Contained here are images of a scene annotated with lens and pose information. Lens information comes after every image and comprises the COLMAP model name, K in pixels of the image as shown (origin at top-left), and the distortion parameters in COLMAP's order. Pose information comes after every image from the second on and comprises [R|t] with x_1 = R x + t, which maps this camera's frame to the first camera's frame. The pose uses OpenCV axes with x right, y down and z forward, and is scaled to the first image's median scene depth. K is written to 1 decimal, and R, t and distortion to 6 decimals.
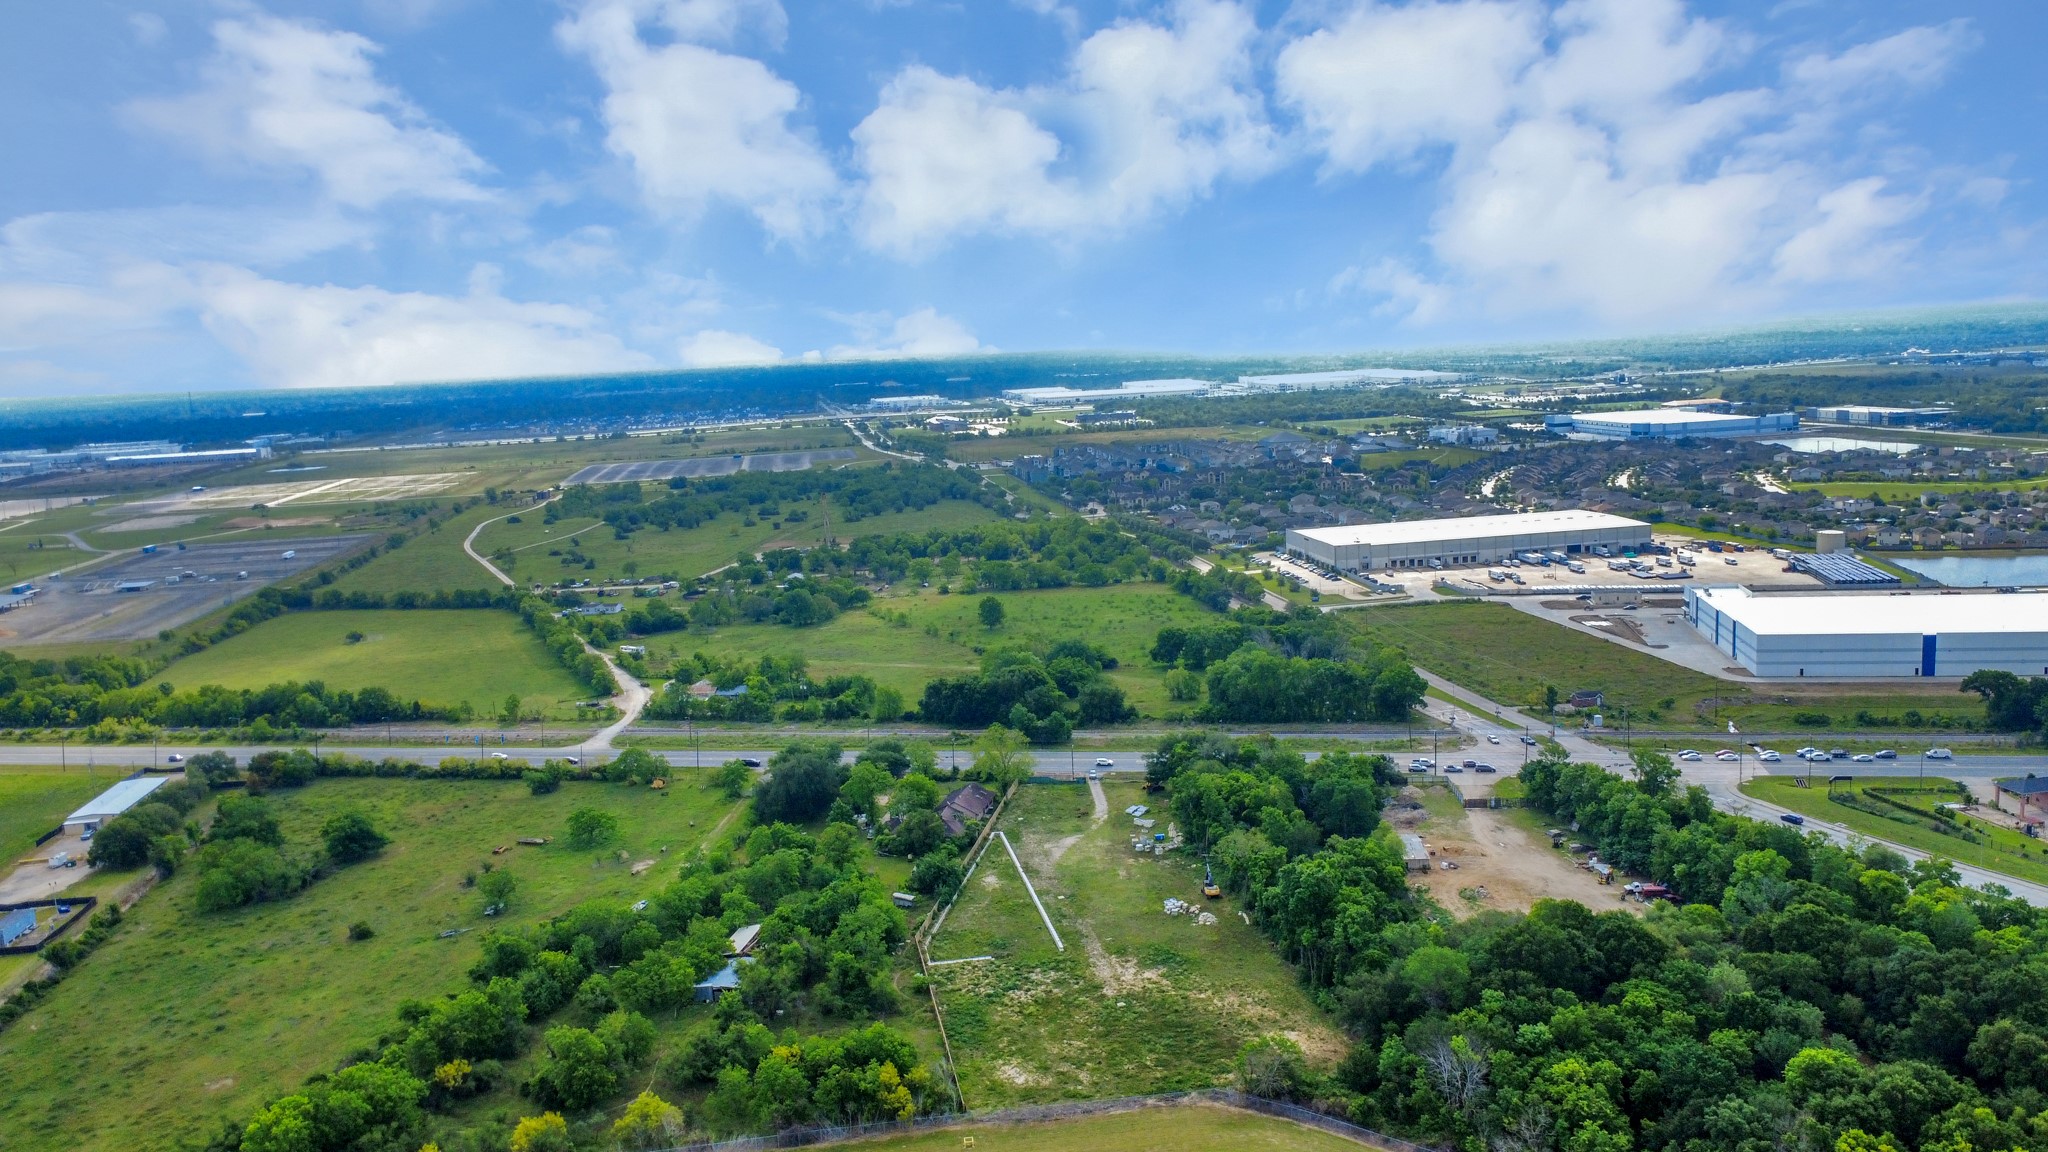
lens RADIAL K [[1530.9, 0, 1022.3], [0, 1530.9, 567.2], [0, 0, 1]] dist [0.004726, 0.000619]
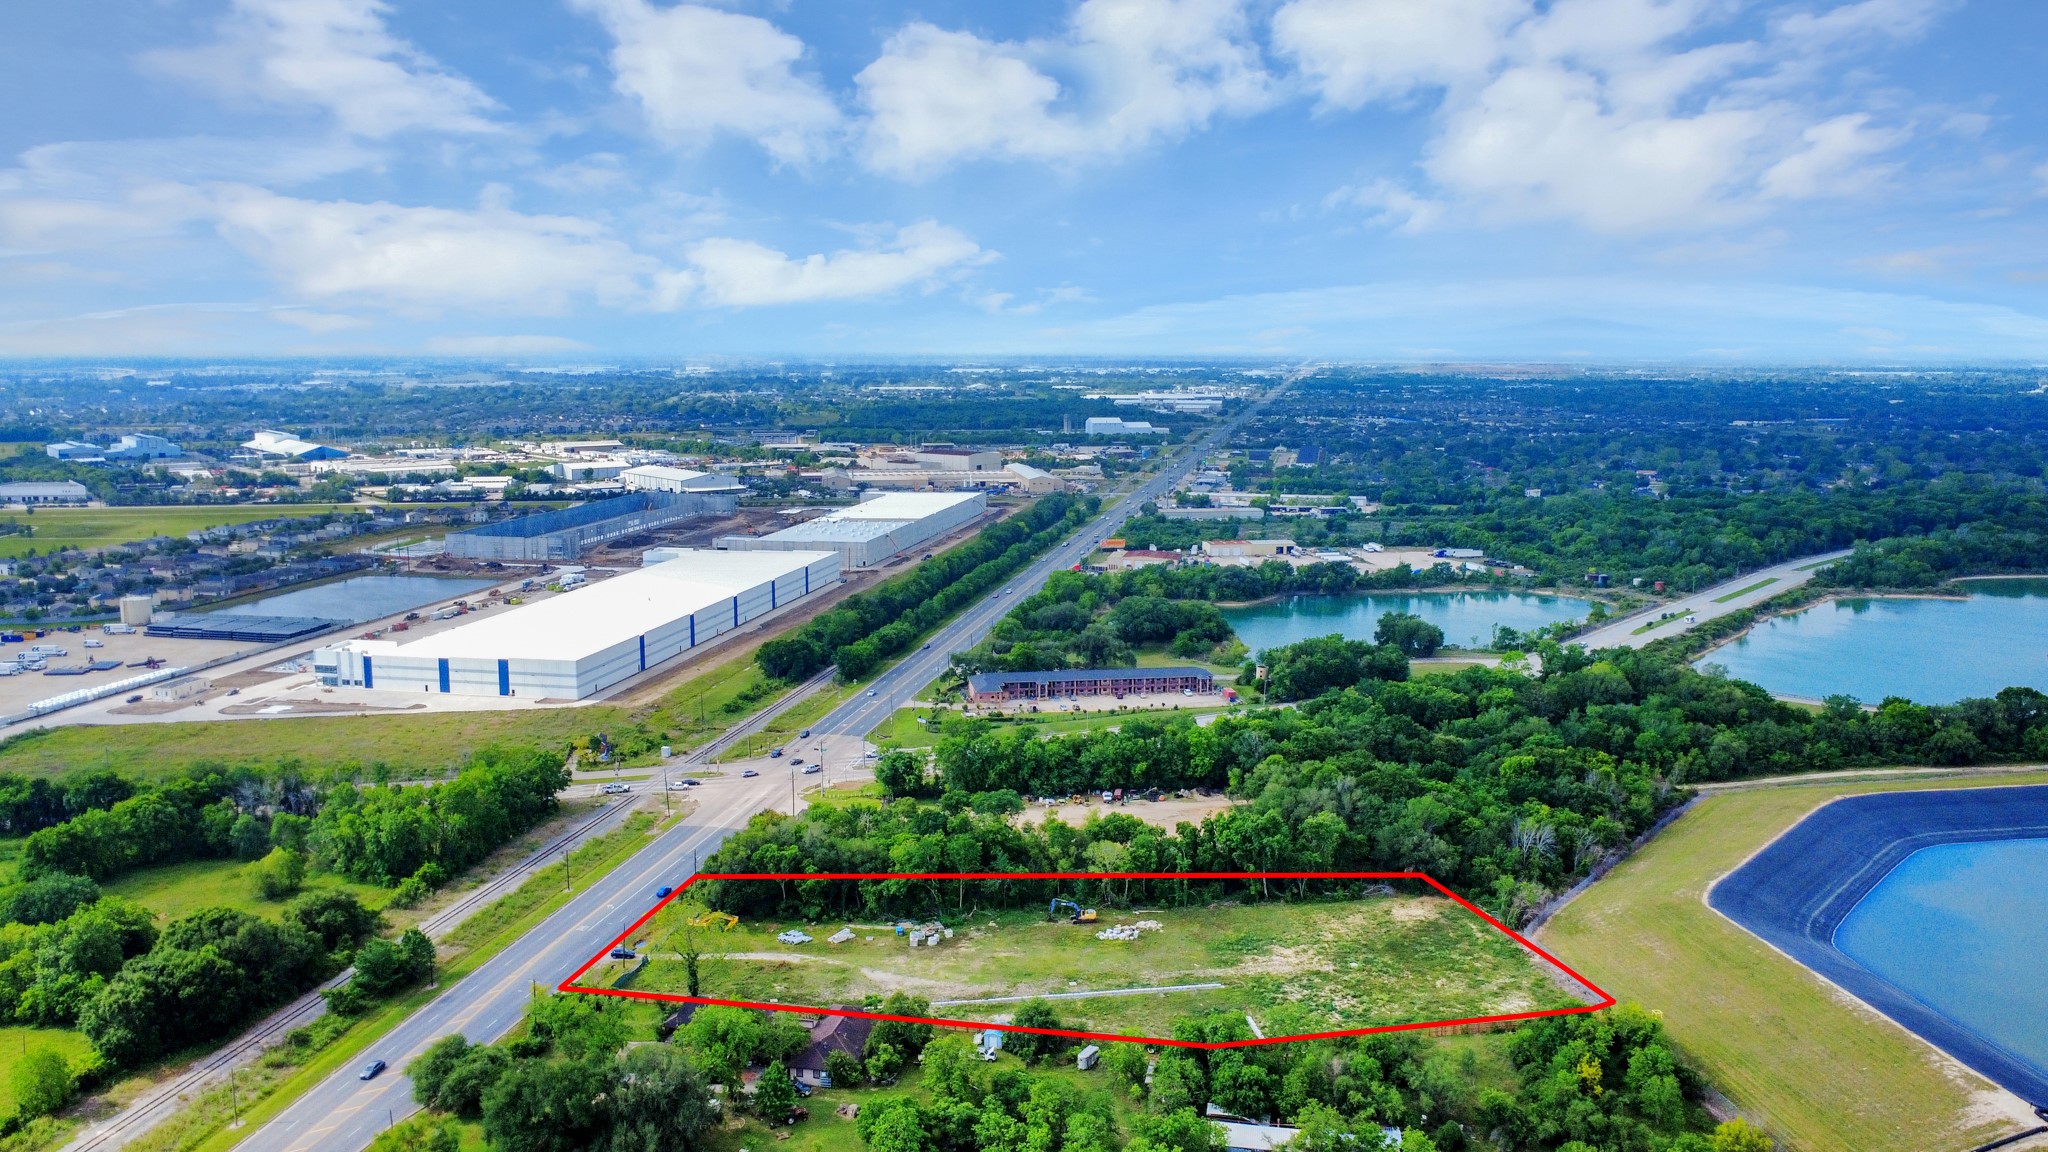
lens RADIAL K [[1530.9, 0, 1022.3], [0, 1530.9, 567.2], [0, 0, 1]] dist [0.004726, 0.000619]
pose [[0.014841, -0.096555, 0.995217, -0.732873], [0.147592, 0.984635, 0.093328, -0.094772], [-0.988937, 0.145501, 0.028864, 0.855052]]
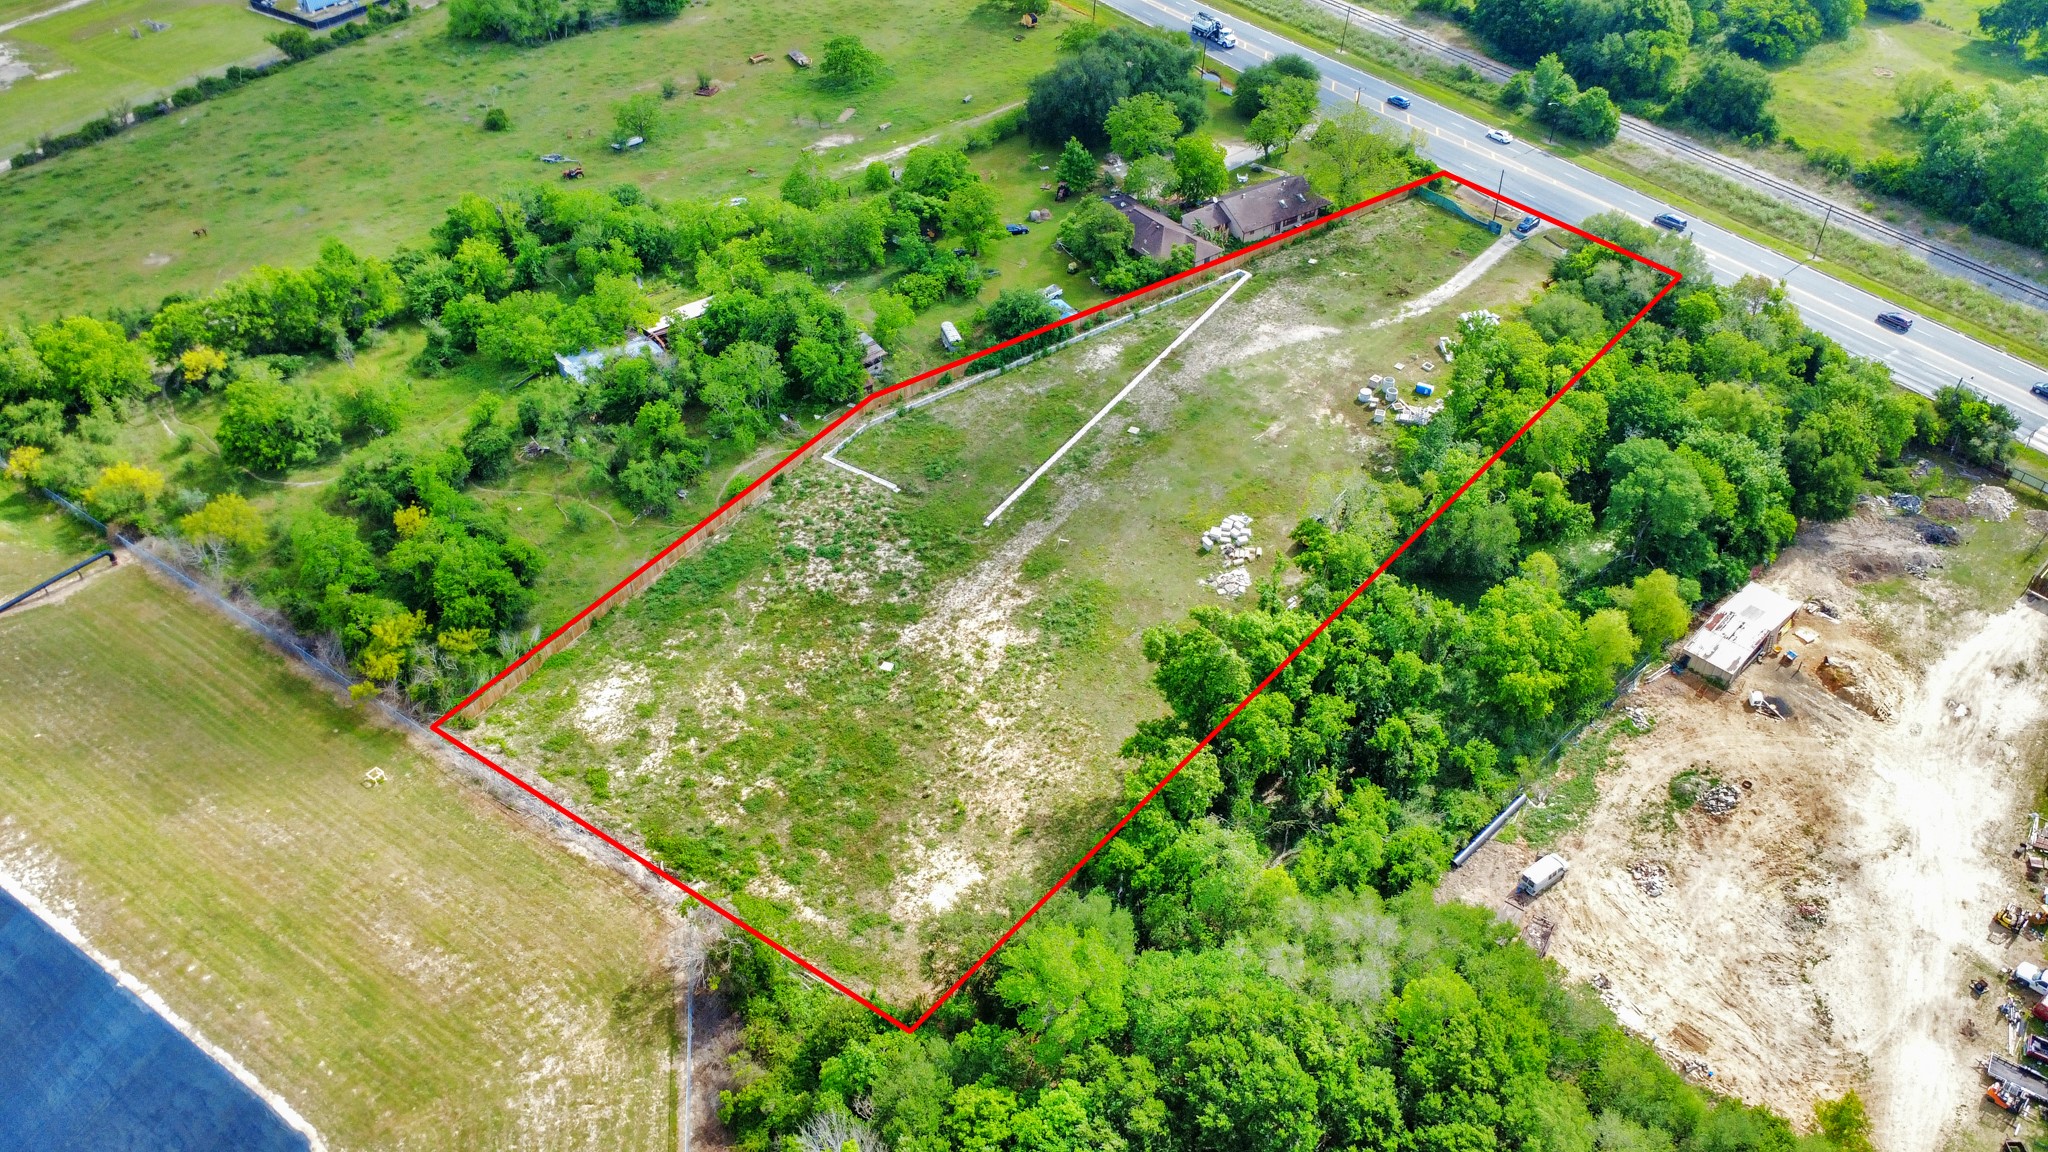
lens RADIAL K [[1530.9, 0, 1022.3], [0, 1530.9, 567.2], [0, 0, 1]] dist [0.004726, 0.000619]
pose [[0.730053, 0.475902, -0.490449, 0.292995], [-0.131690, 0.802188, 0.582368, -0.092121], [0.670583, -0.360572, 0.648311, 0.471811]]
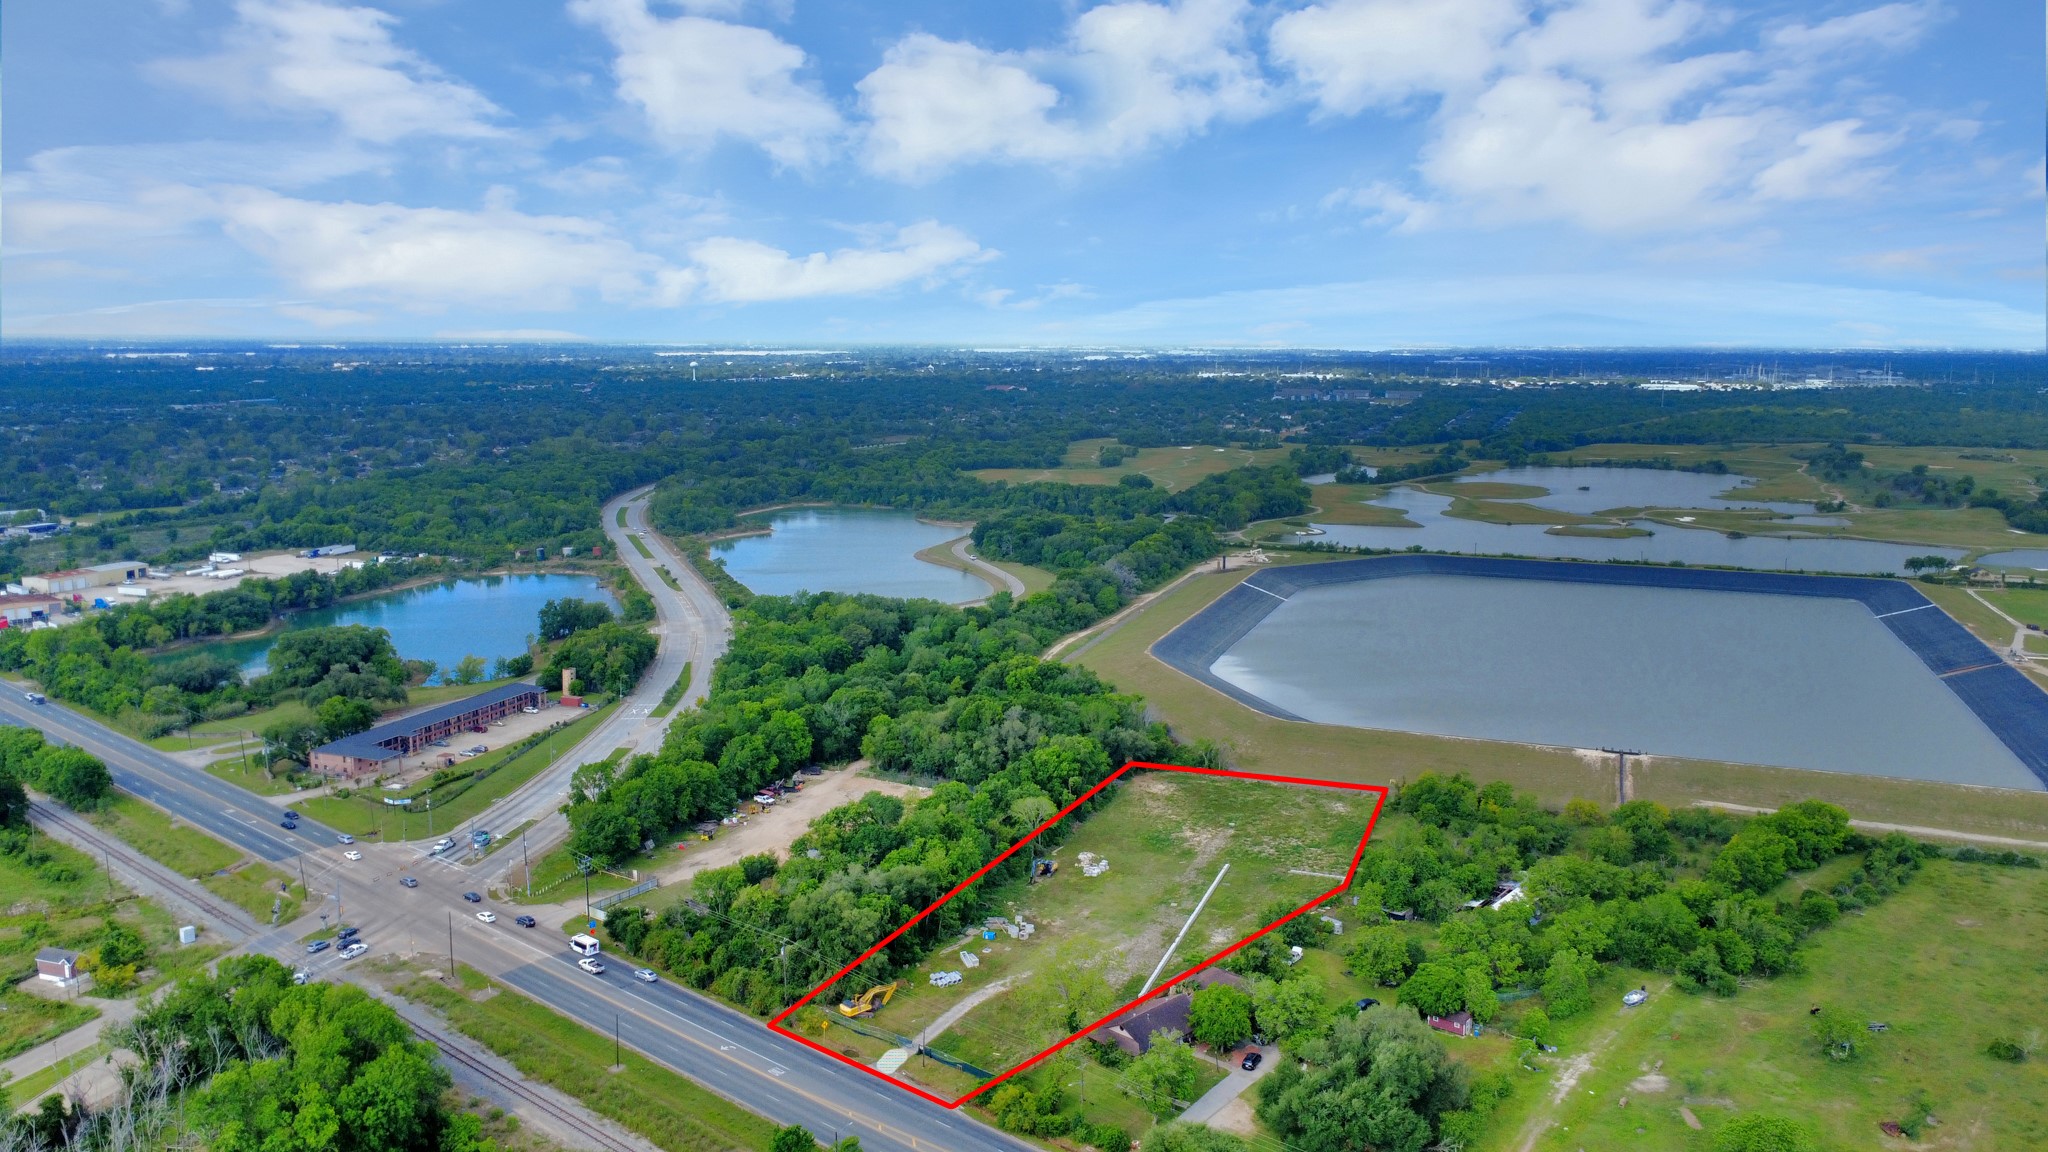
lens RADIAL K [[1530.9, 0, 1022.3], [0, 1530.9, 567.2], [0, 0, 1]] dist [0.004726, 0.000619]
pose [[-0.866877, -0.032109, 0.497486, -0.327695], [0.111521, 0.960144, 0.256296, -0.224060], [-0.485888, 0.277657, -0.828746, 1.589017]]
